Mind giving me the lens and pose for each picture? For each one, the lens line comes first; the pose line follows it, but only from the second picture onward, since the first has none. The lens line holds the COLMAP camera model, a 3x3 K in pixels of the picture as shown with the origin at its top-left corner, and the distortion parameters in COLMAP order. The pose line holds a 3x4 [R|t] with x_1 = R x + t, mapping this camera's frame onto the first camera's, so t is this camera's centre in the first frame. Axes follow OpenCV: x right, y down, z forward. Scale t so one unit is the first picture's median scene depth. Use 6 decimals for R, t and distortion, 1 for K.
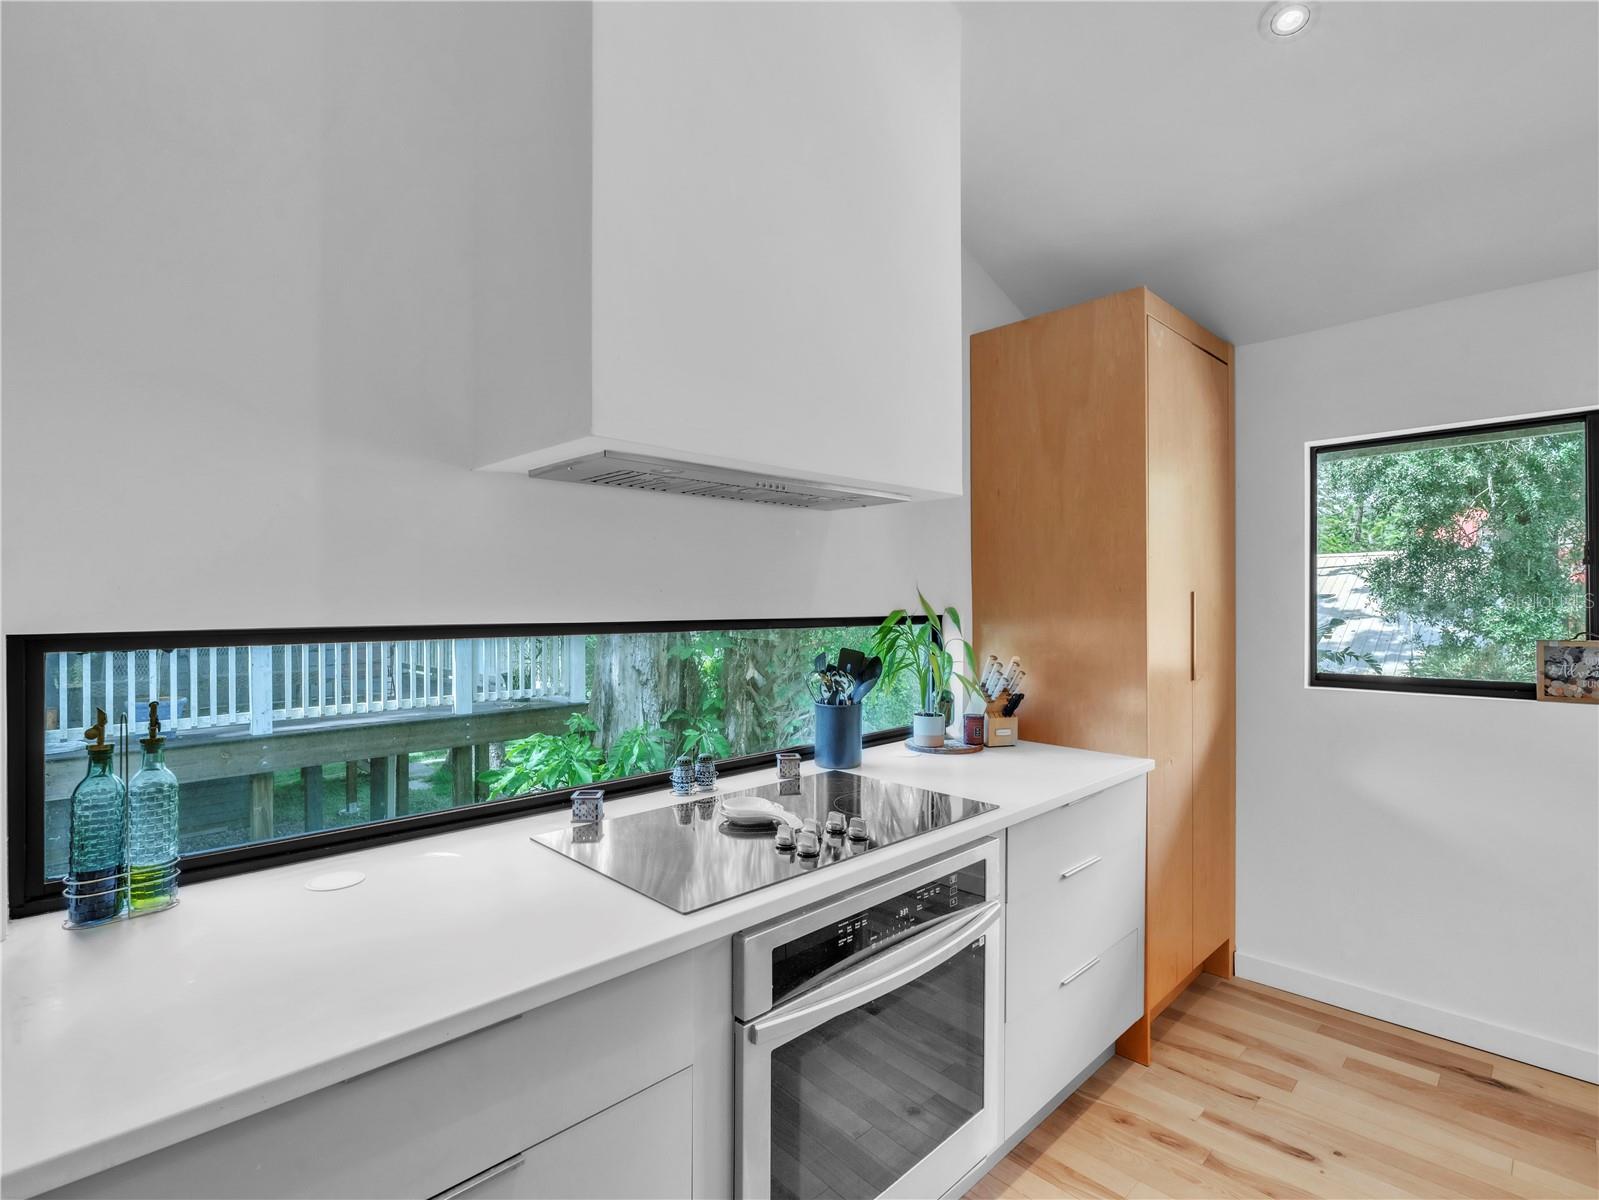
lens RADIAL K [[789.4, 0, 799.5], [0, 789.4, 600.0], [0, 0, 1]] dist [-0.005638, 0.000732]
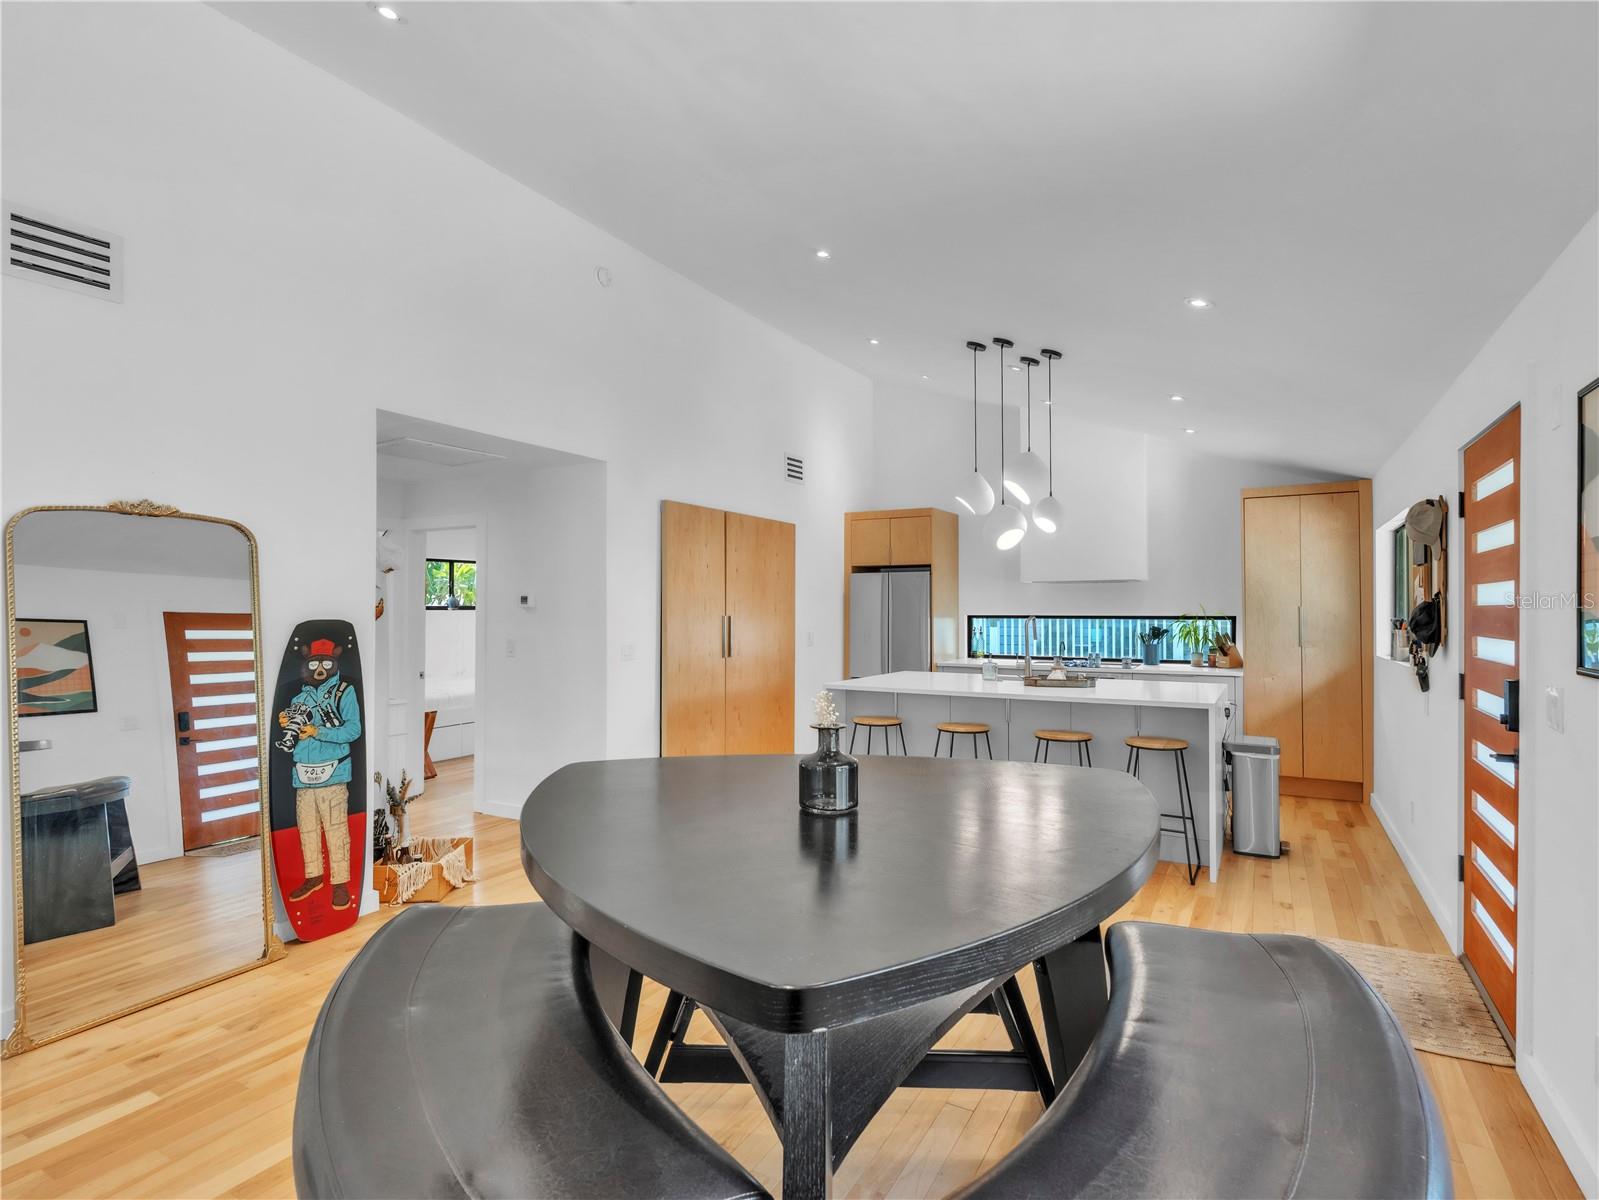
lens RADIAL K [[814.9, 0, 799.2], [0, 814.9, 595.3], [0, 0, 1]] dist [-0.005094, 0.000068]
pose [[0.267378, -0.015967, -0.963459, 2.516798], [0.003355, 0.999872, -0.015640, -0.012307], [0.963586, 0.000949, 0.267398, -1.066236]]
